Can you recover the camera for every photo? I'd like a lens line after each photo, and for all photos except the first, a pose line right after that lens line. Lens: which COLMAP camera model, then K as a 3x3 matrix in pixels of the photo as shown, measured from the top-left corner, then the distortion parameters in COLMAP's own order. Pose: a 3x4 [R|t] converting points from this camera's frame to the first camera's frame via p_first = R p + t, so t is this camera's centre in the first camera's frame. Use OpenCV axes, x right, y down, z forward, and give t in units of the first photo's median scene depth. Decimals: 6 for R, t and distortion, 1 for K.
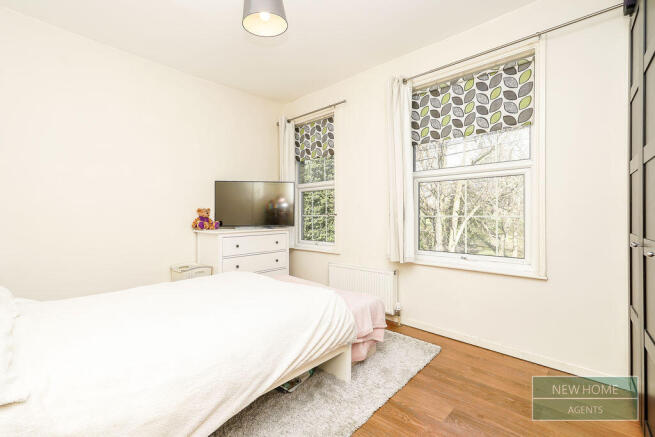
lens RADIAL K [[309.2, 0, 327.5], [0, 309.2, 218.5], [0, 0, 1]] dist [0.000574, 0.000060]
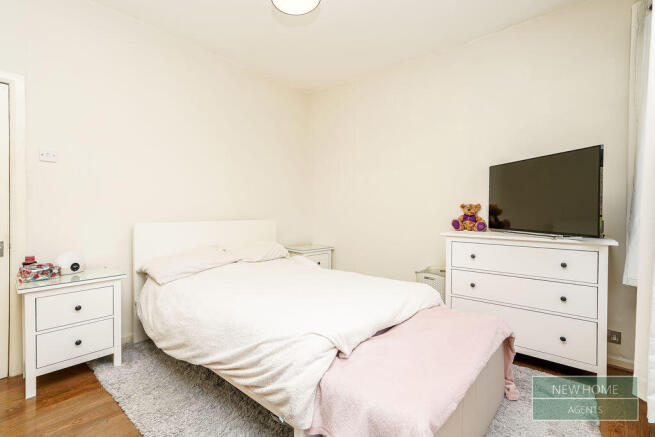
lens RADIAL K [[309.2, 0, 327.5], [0, 309.2, 218.5], [0, 0, 1]] dist [0.000574, 0.000060]
pose [[-0.000276, 0.017926, -0.999839, 0.394847], [-0.034791, 0.999234, 0.017925, 0.002642], [0.999395, 0.034790, 0.000348, 0.639688]]
